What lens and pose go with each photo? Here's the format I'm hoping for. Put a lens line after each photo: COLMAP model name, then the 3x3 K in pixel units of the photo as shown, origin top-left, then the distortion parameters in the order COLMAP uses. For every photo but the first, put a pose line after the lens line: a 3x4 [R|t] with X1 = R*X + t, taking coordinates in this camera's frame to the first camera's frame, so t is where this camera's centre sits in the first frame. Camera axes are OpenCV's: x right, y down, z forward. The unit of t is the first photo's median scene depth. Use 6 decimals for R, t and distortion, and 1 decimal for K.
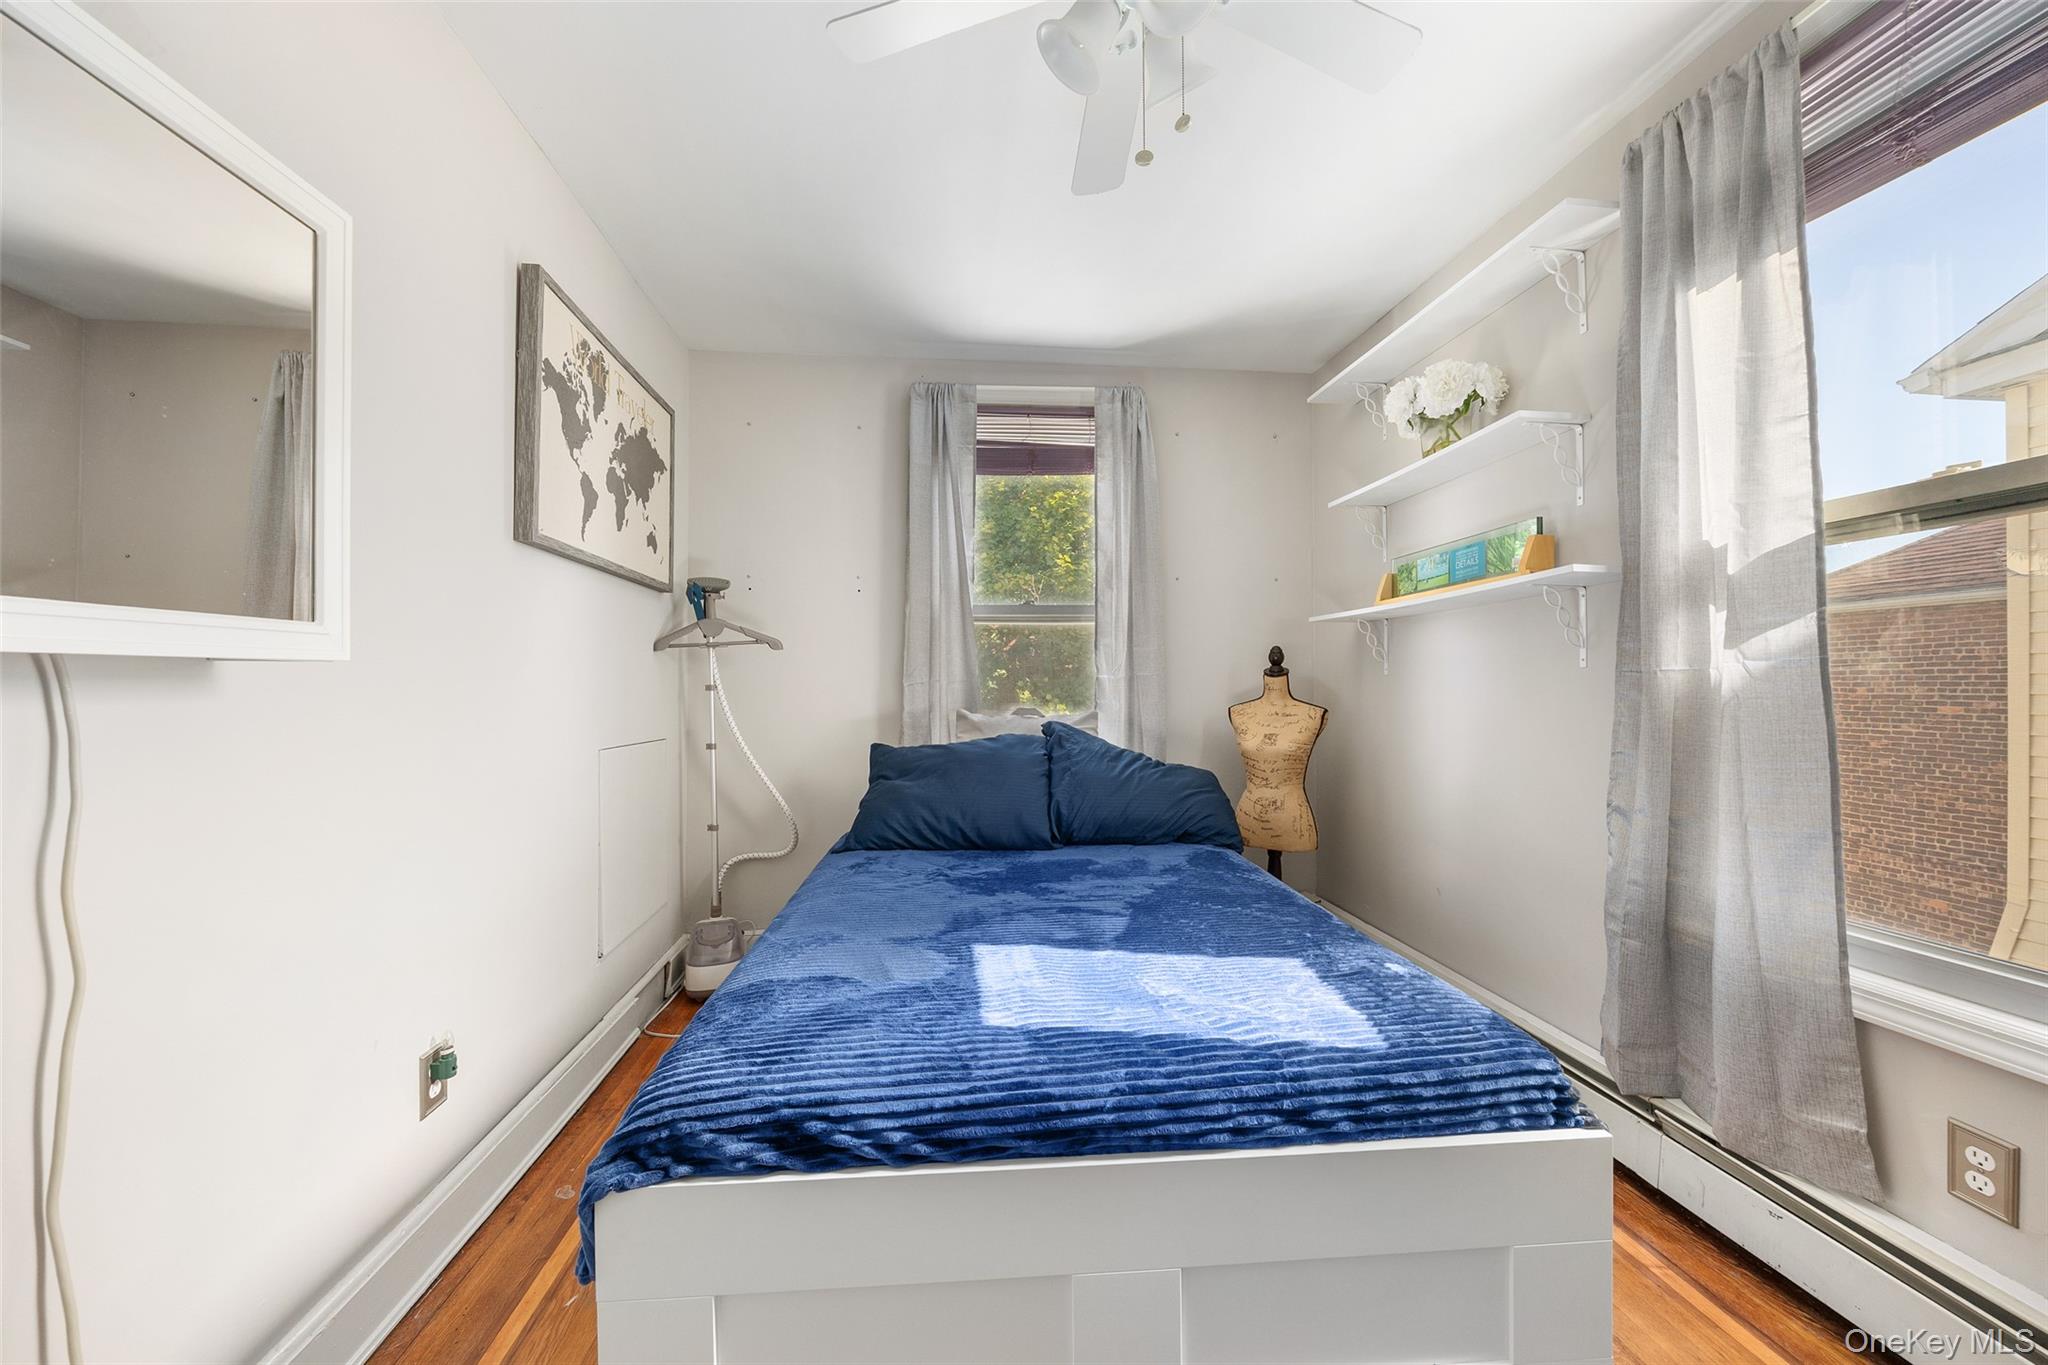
lens RADIAL K [[754.2, 0, 1027.1], [0, 754.2, 692.6], [0, 0, 1]] dist [-0.004216, 0.000040]
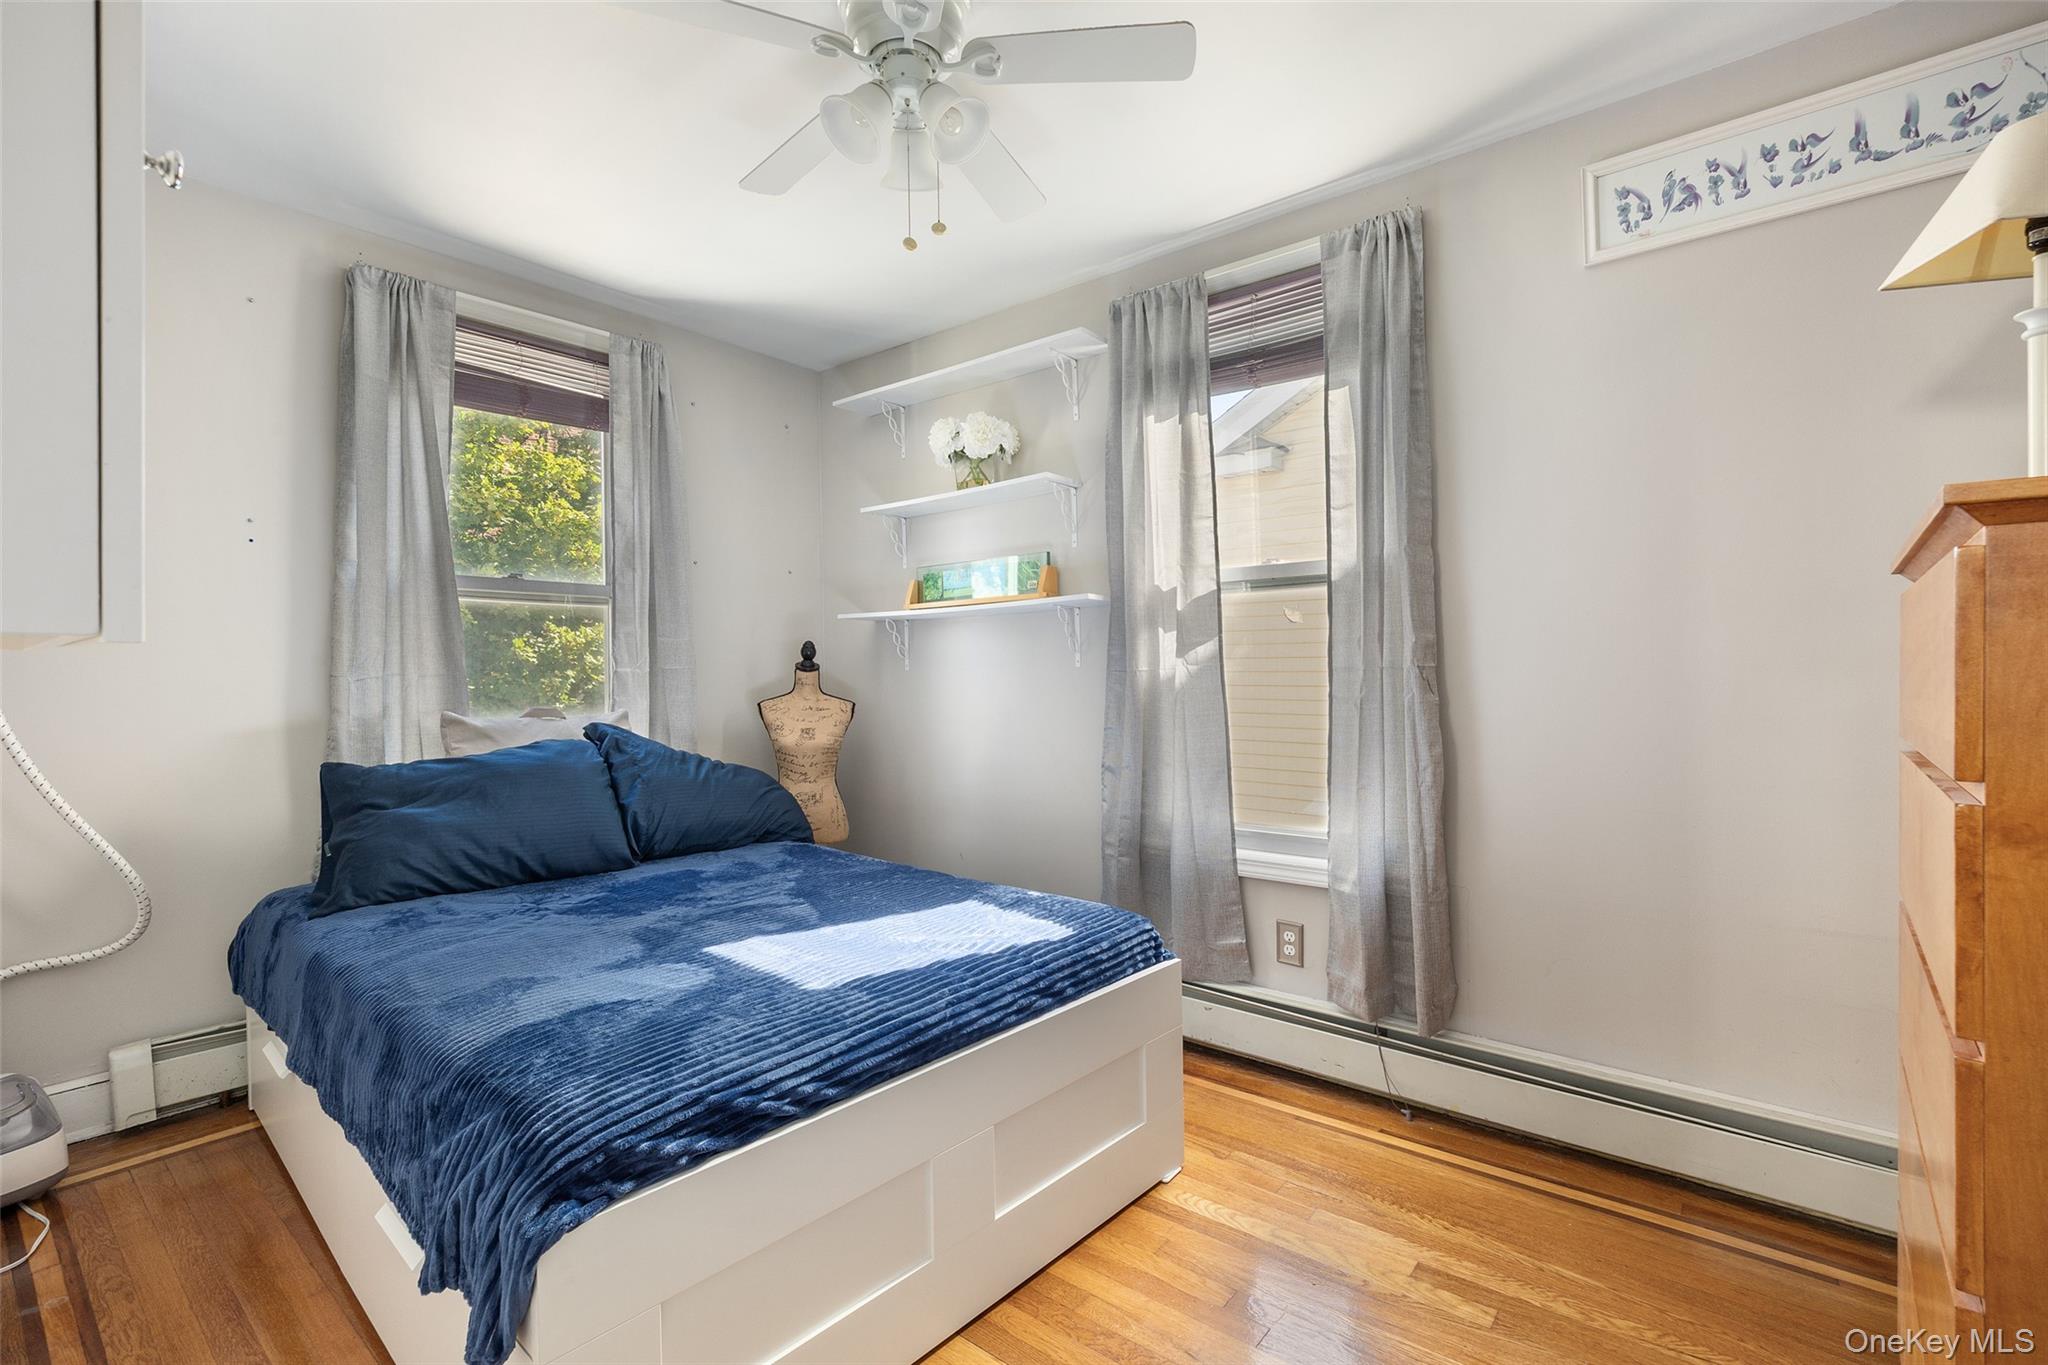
lens RADIAL K [[902.8, 0, 1023.6], [0, 902.8, 674.1], [0, 0, 1]] dist [0.007017, -0.000780]
pose [[0.721400, 0.003726, 0.692509, -0.582963], [0.006445, 0.999906, -0.012094, -0.003041], [-0.692489, 0.013188, 0.721308, -0.128875]]
